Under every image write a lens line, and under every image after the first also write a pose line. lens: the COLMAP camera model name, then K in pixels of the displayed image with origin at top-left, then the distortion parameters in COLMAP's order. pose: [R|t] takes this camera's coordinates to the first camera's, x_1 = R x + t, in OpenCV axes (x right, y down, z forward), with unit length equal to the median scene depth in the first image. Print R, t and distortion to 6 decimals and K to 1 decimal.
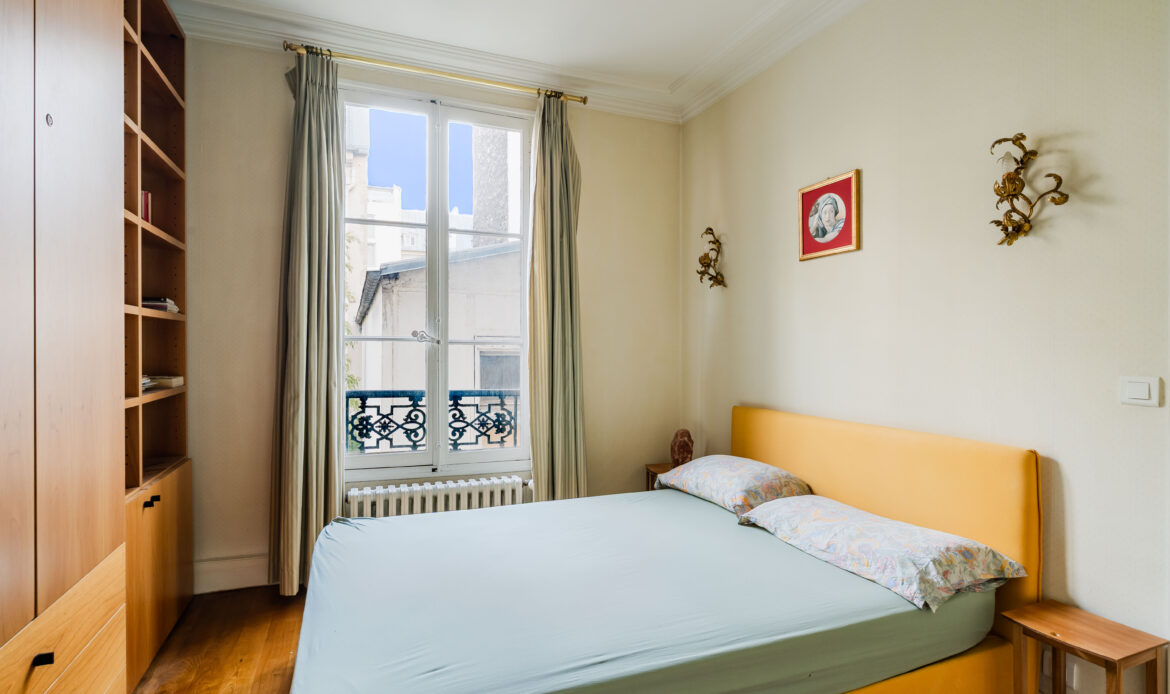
lens RADIAL K [[575.9, 0, 577.0], [0, 575.9, 346.9], [0, 0, 1]] dist [-0.005121, 0.000227]
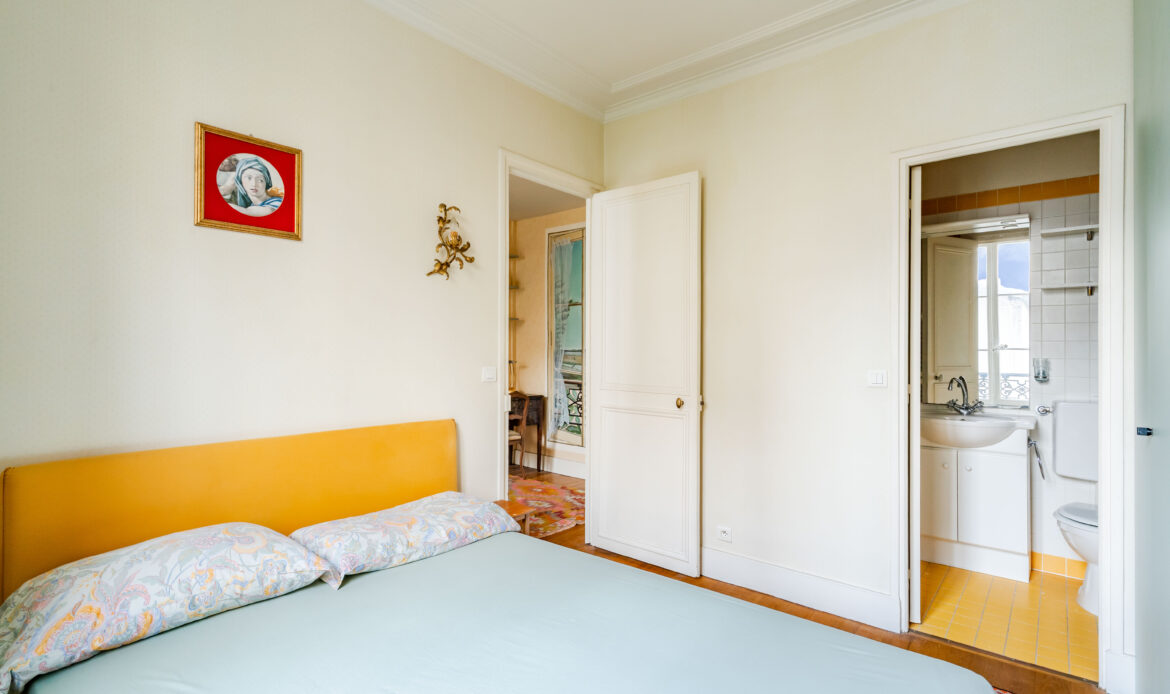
lens RADIAL K [[559.9, 0, 582.5], [0, 559.9, 349.9], [0, 0, 1]] dist [0.002764, -0.000298]
pose [[-0.462333, -0.009630, 0.886654, -0.455672], [-0.006470, 0.999951, 0.007487, -0.007735], [-0.886683, -0.002275, -0.462372, 0.953076]]
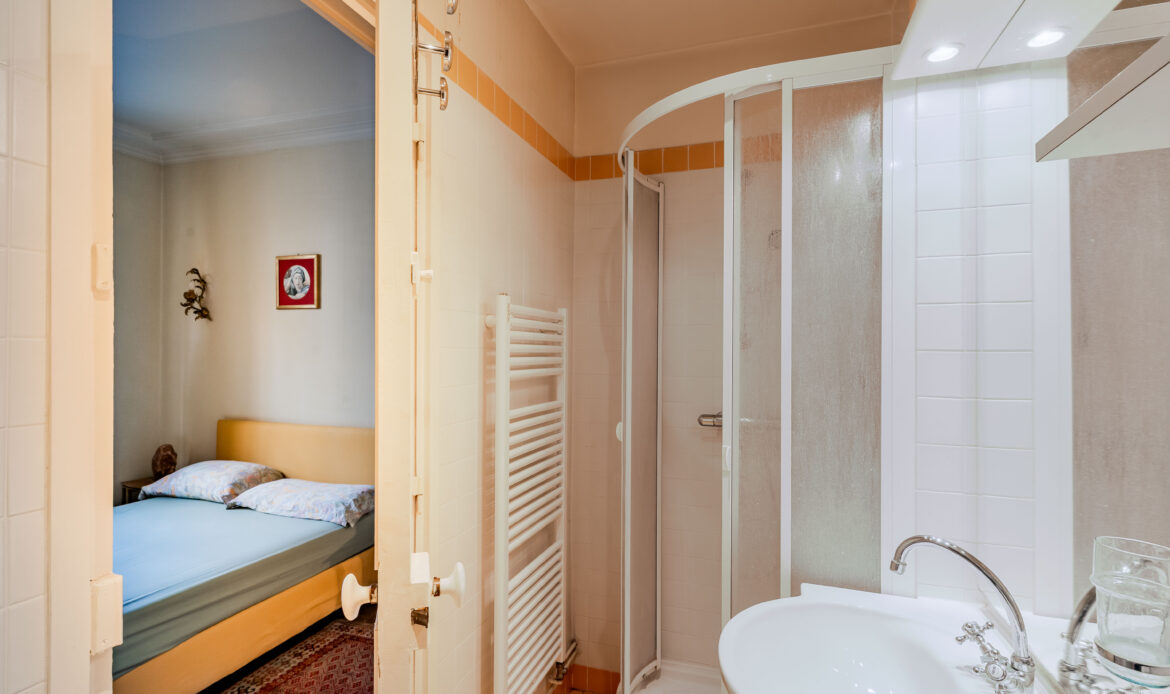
lens RADIAL K [[559.9, 0, 581.9], [0, 559.9, 351.4], [0, 0, 1]] dist [0.002764, -0.000298]
pose [[0.652668, 0.000858, 0.757643, -0.152521], [-0.008009, 0.999951, 0.005767, -0.067600], [-0.757601, -0.009832, 0.652643, -0.432455]]
